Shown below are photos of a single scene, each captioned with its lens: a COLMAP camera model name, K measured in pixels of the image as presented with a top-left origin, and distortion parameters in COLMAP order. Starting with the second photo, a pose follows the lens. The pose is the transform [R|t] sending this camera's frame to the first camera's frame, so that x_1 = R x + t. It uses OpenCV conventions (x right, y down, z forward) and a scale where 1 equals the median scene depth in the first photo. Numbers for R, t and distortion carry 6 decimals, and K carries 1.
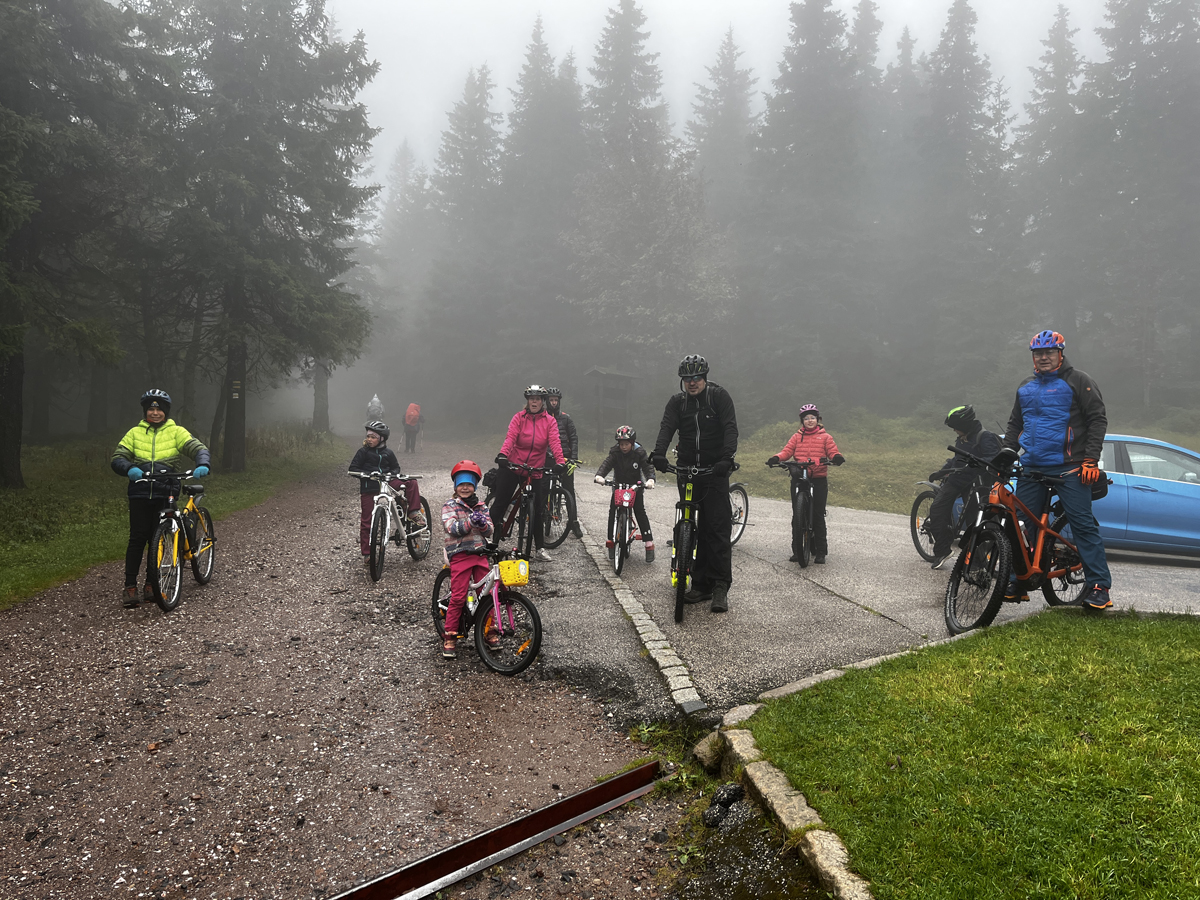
lens RADIAL K [[910.1, 0, 599.2], [0, 910.1, 450.9], [0, 0, 1]] dist [0.041212, 0.002493]
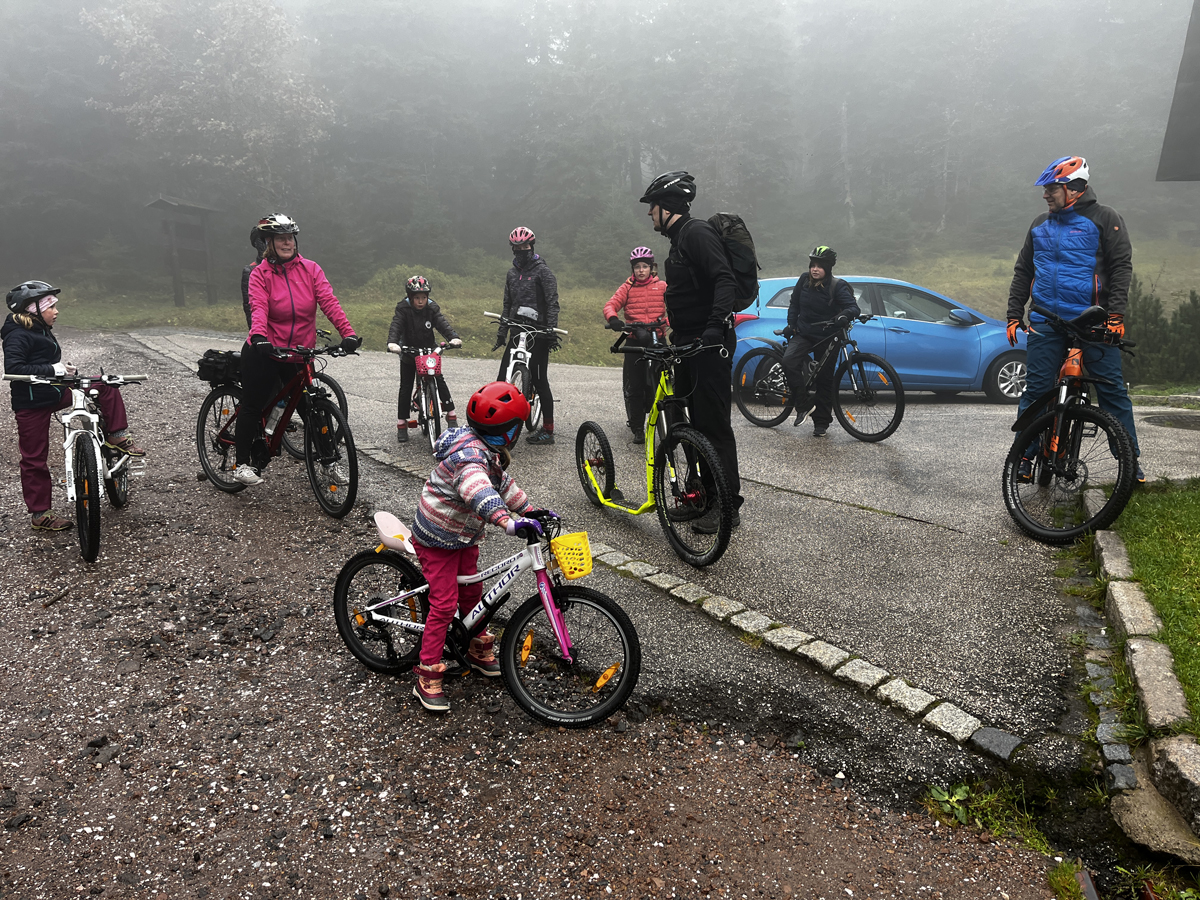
lens RADIAL K [[910.1, 0, 600.6], [0, 910.1, 446.4], [0, 0, 1]] dist [0.041212, 0.002493]
pose [[0.875329, -0.110285, 0.470783, -0.300616], [0.030380, 0.984262, 0.174085, -0.030695], [-0.482572, -0.138079, 0.864903, 0.440157]]
